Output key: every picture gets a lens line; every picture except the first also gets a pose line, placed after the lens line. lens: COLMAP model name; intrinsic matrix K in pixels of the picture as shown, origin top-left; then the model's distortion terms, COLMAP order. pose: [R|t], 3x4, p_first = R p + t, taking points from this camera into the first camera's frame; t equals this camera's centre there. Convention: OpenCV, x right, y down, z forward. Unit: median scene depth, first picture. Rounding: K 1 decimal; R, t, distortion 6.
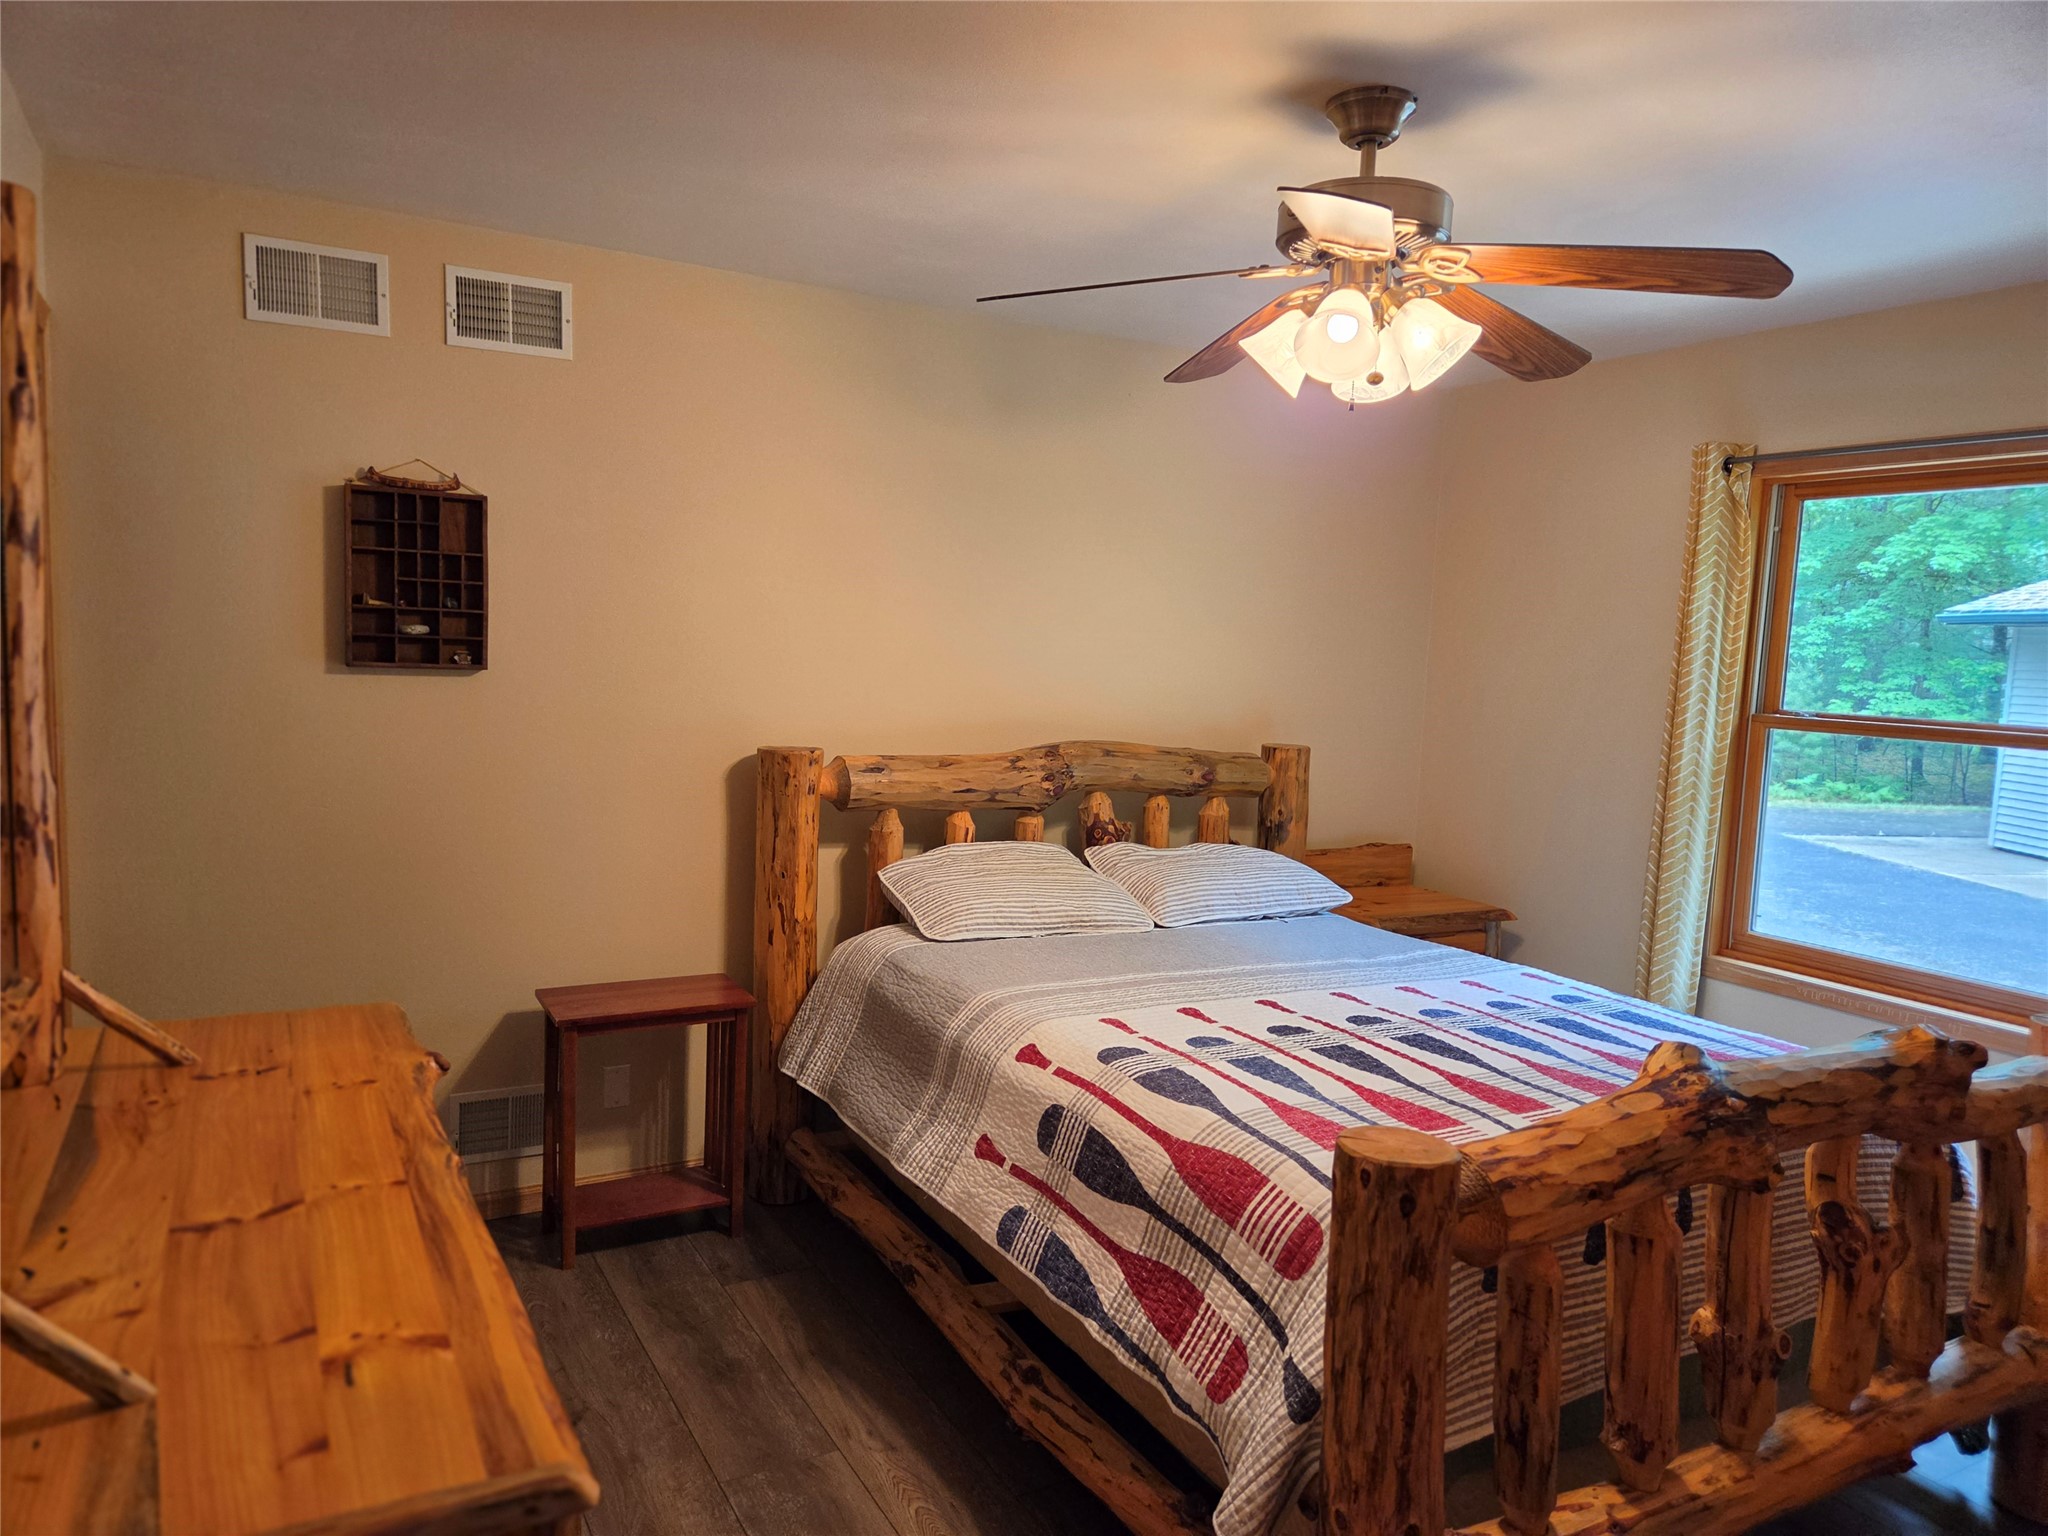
lens RADIAL K [[1366.1, 0, 1035.0], [0, 1366.1, 768.7], [0, 0, 1]] dist [0.079272, -0.067642]
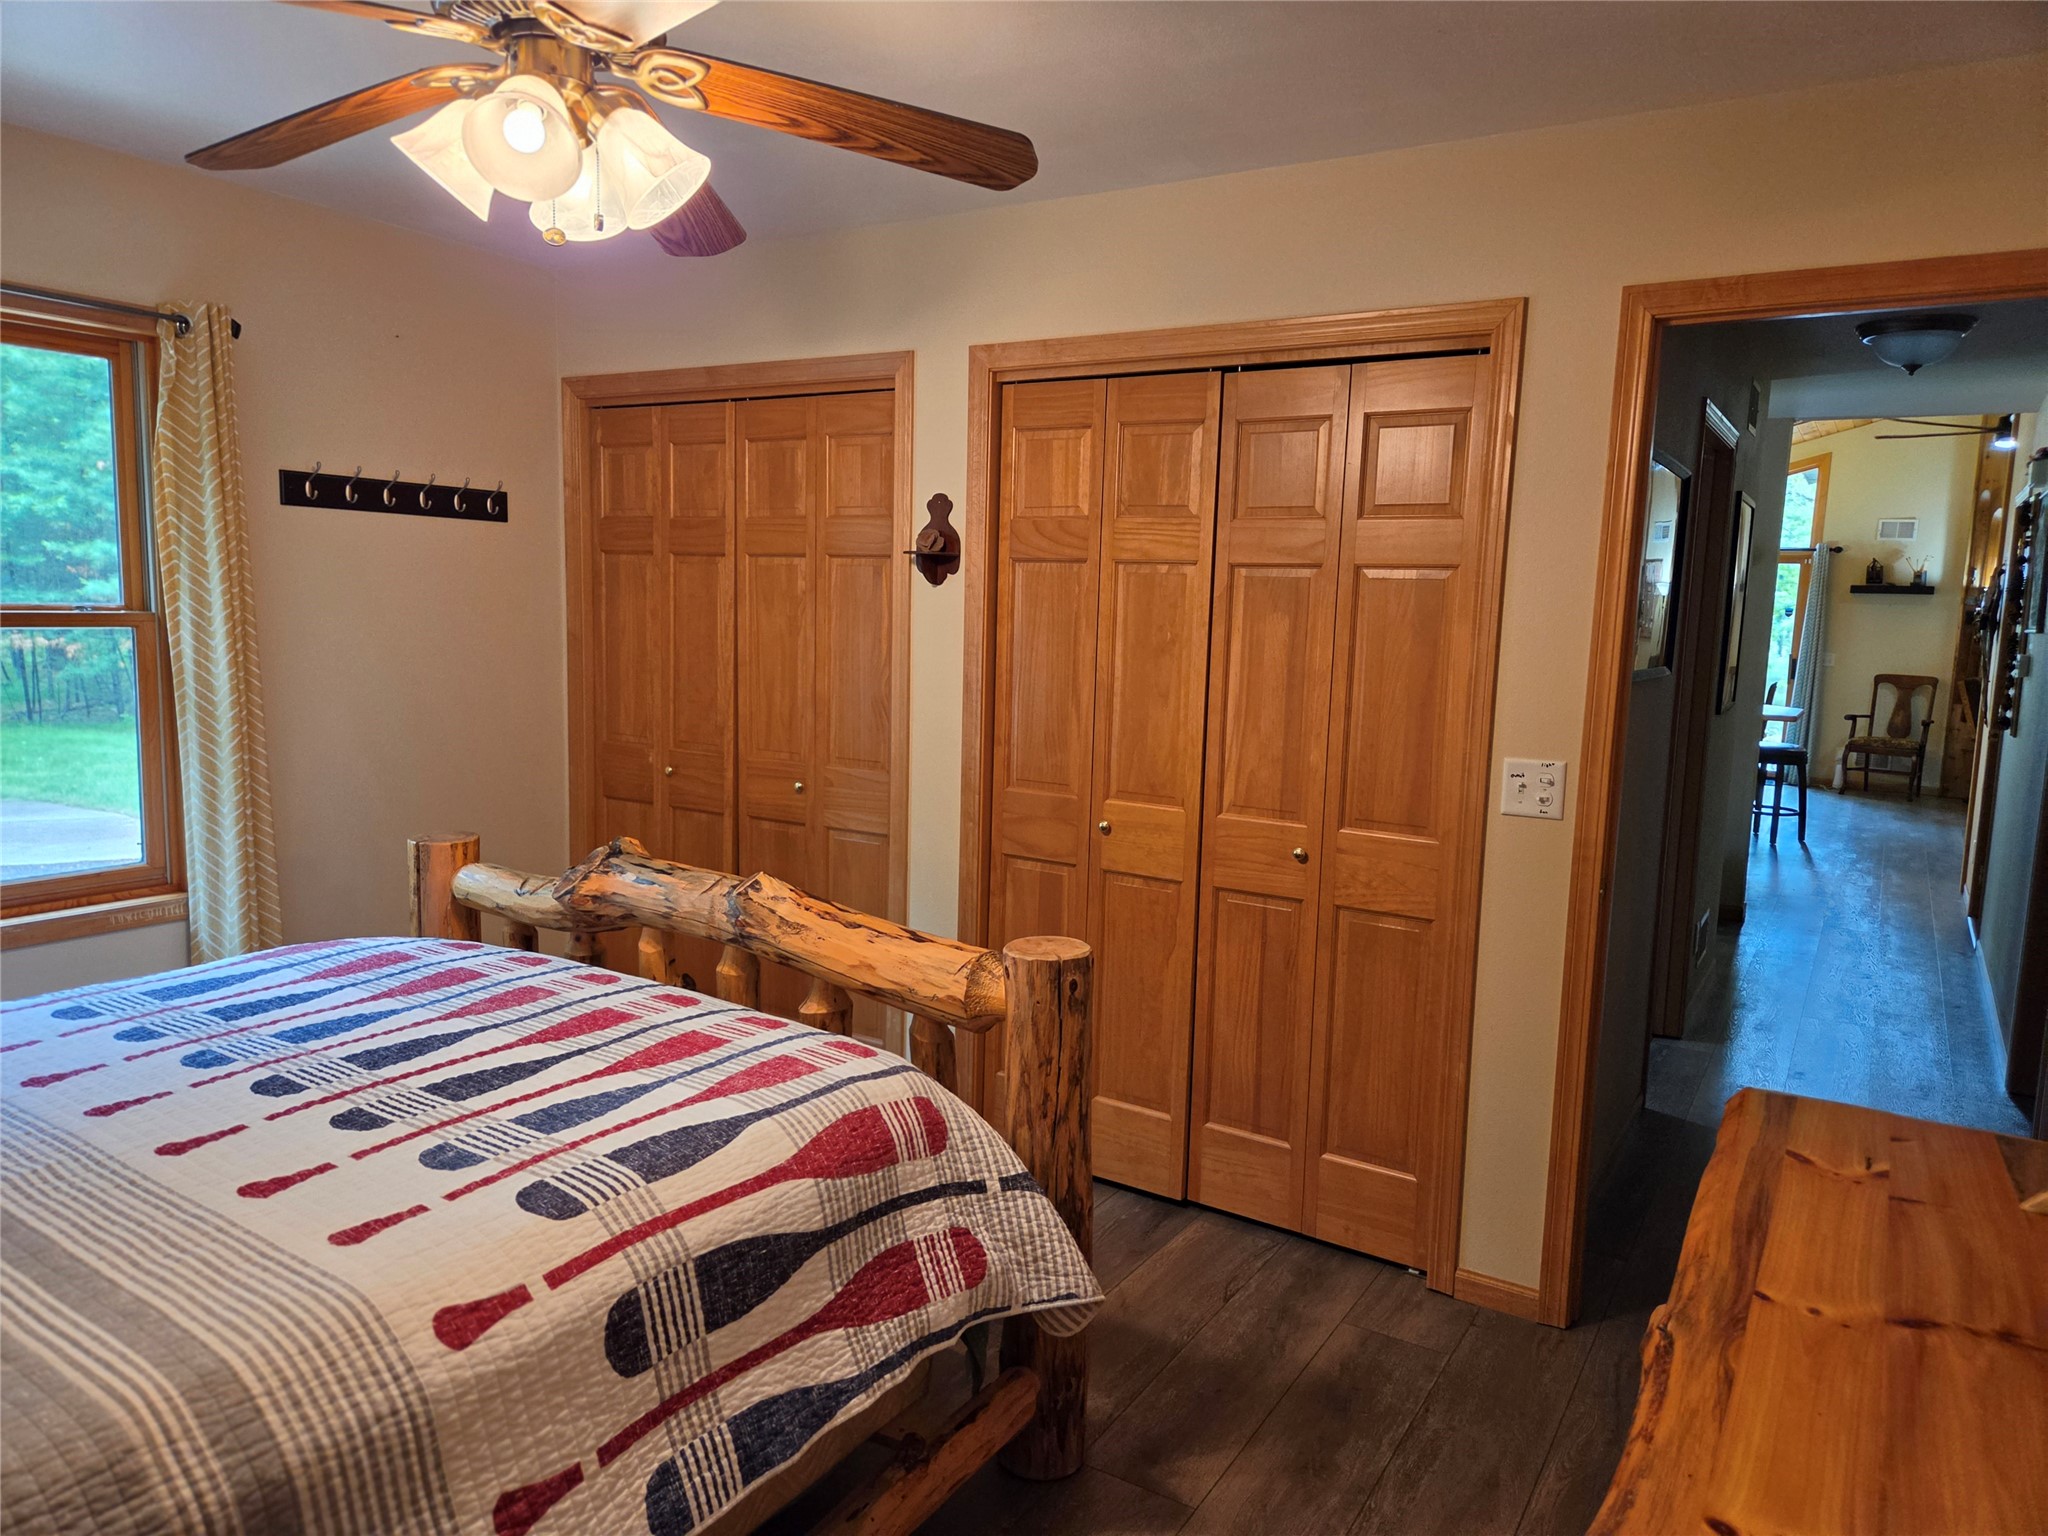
lens RADIAL K [[1366.1, 0, 1035.0], [0, 1366.1, 768.7], [0, 0, 1]] dist [0.079272, -0.067642]
pose [[-0.471819, -0.164719, 0.866172, -0.583905], [0.034768, 0.978154, 0.204953, -0.115768], [-0.881010, 0.126816, -0.455785, 1.092619]]
